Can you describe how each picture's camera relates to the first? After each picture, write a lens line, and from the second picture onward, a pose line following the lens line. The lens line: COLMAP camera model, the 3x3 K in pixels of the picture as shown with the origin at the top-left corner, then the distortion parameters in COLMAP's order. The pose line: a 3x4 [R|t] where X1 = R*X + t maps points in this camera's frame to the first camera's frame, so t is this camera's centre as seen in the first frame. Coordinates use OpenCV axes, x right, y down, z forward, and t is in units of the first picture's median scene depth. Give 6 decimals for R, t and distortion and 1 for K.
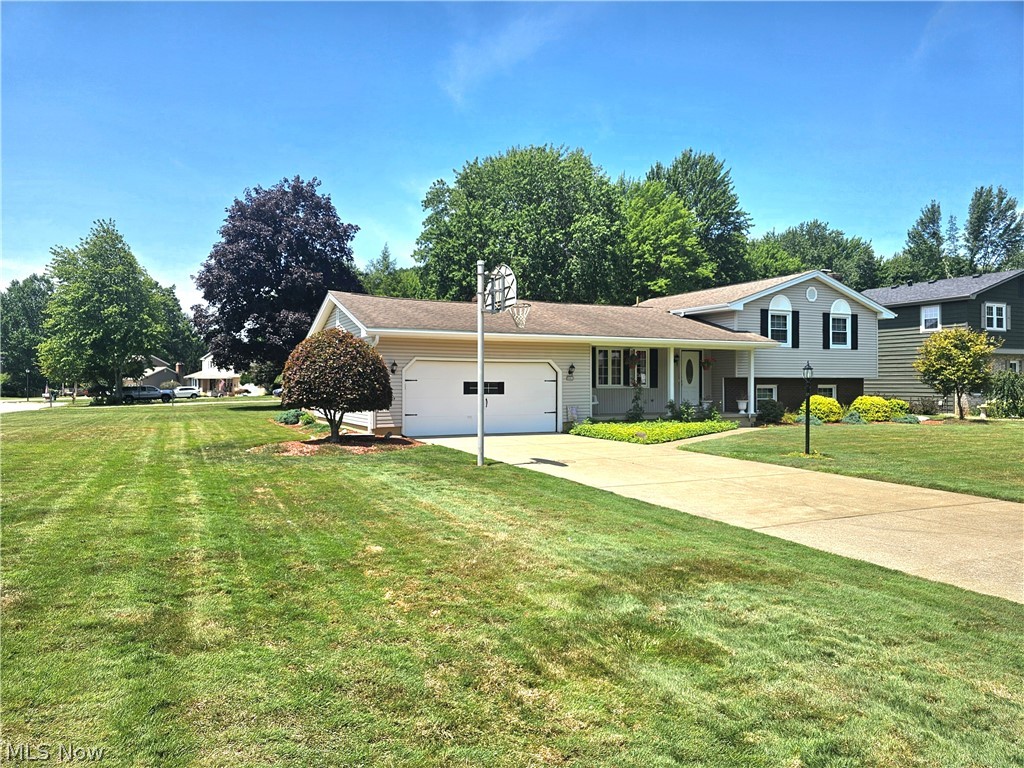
lens RADIAL K [[693.5, 0, 493.9], [0, 693.5, 391.4], [0, 0, 1]] dist [0.056342, -0.064168]
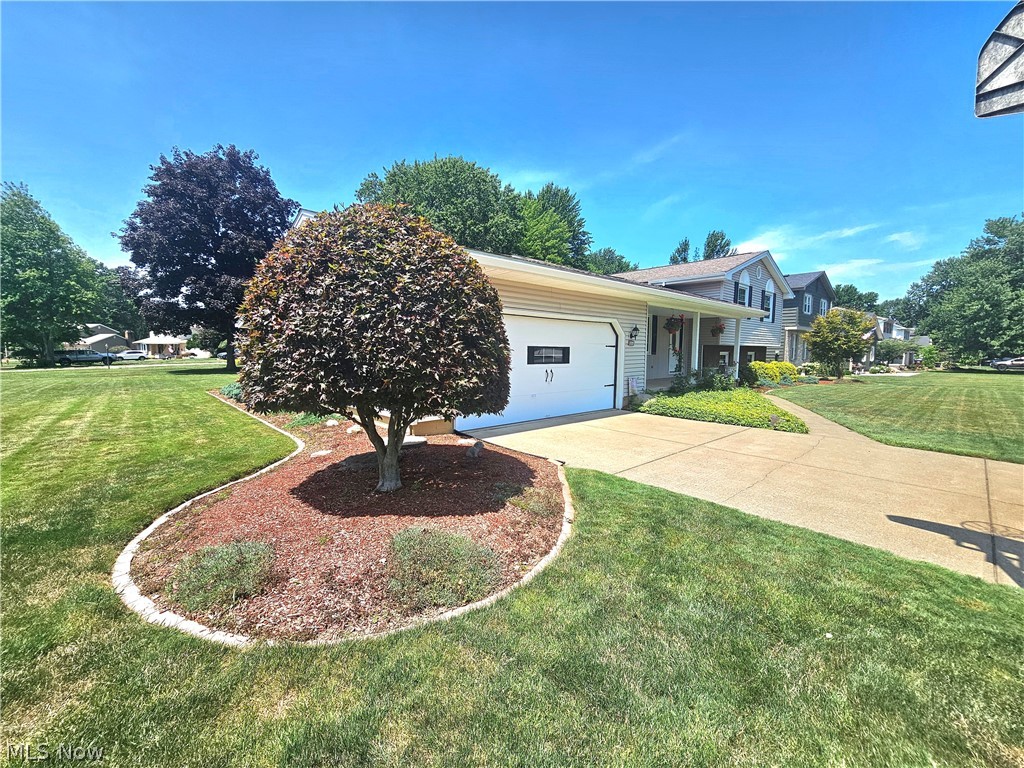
lens RADIAL K [[421.1, 0, 511.8], [0, 421.1, 393.9], [0, 0, 1]] dist [-0.002812, -0.000167]
pose [[0.955168, -0.024767, 0.295025, -0.084126], [-0.002703, 0.995724, 0.092341, -0.002303], [-0.296051, -0.088999, 0.951017, 0.269628]]
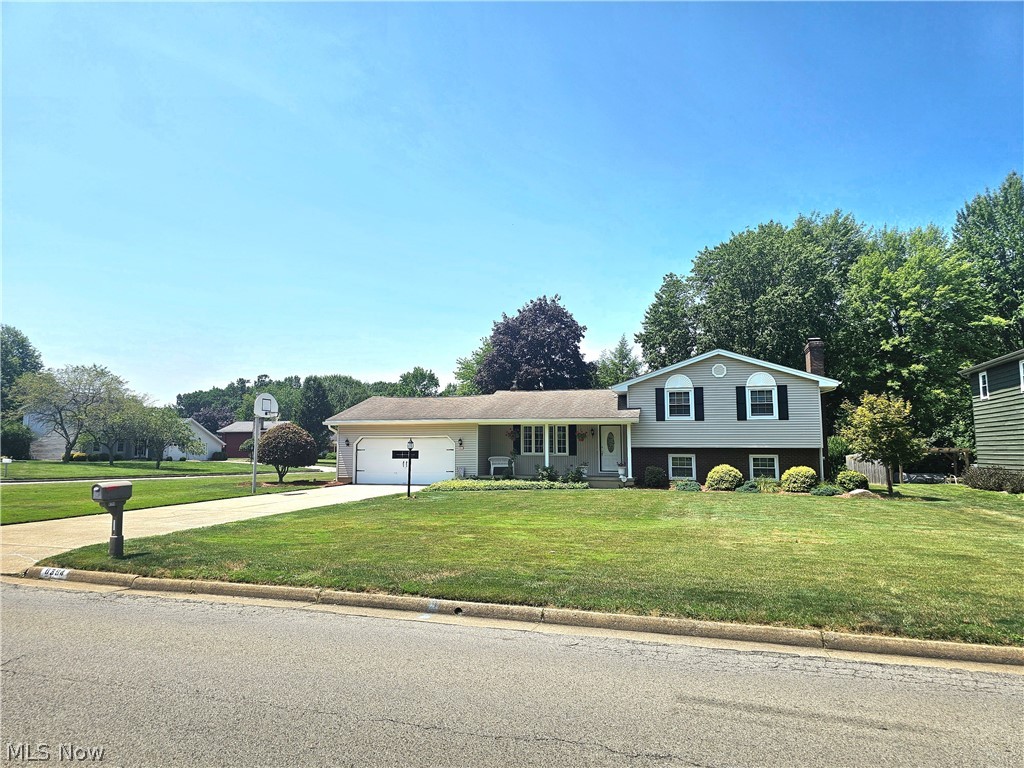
lens RADIAL K [[693.5, 0, 498.0], [0, 693.5, 379.1], [0, 0, 1]] dist [0.056342, -0.064168]
pose [[0.736352, -0.067896, -0.673183, 0.559275], [-0.010666, 0.993664, -0.111885, -0.000481], [0.676514, 0.089567, 0.730963, -0.013512]]
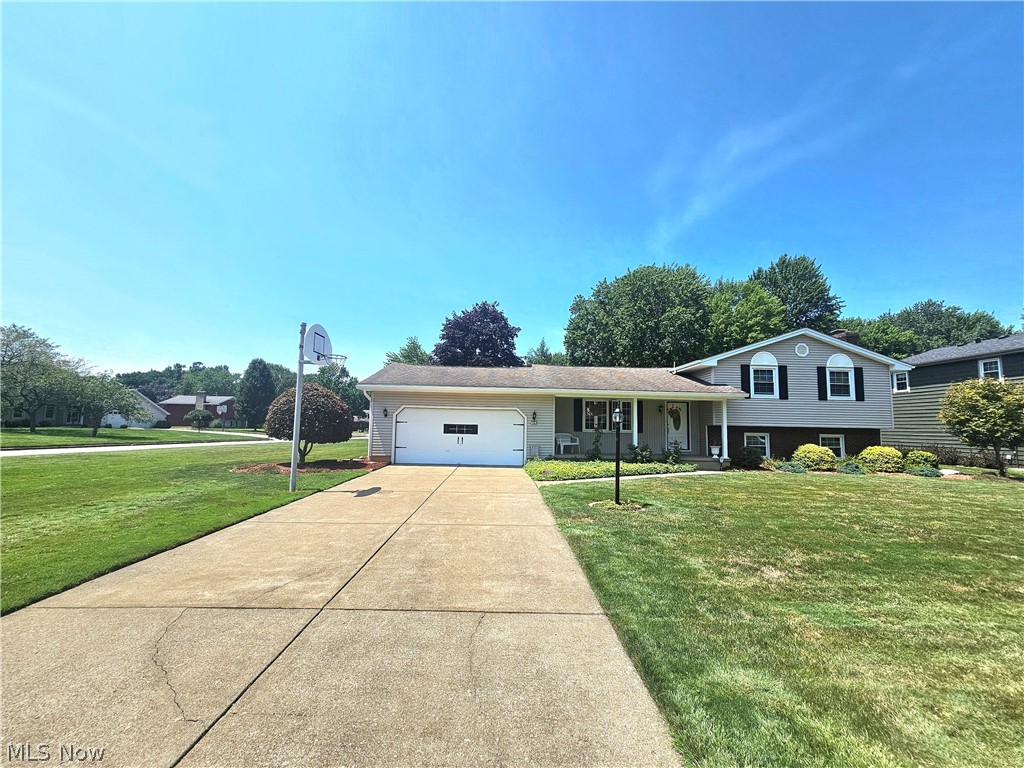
lens RADIAL K [[421.1, 0, 510.1], [0, 421.1, 393.6], [0, 0, 1]] dist [-0.002812, -0.000167]
pose [[0.914778, -0.013806, -0.403720, 0.182038], [-0.024728, 0.995628, -0.090079, -0.000995], [0.403199, 0.092386, 0.910437, 0.138044]]
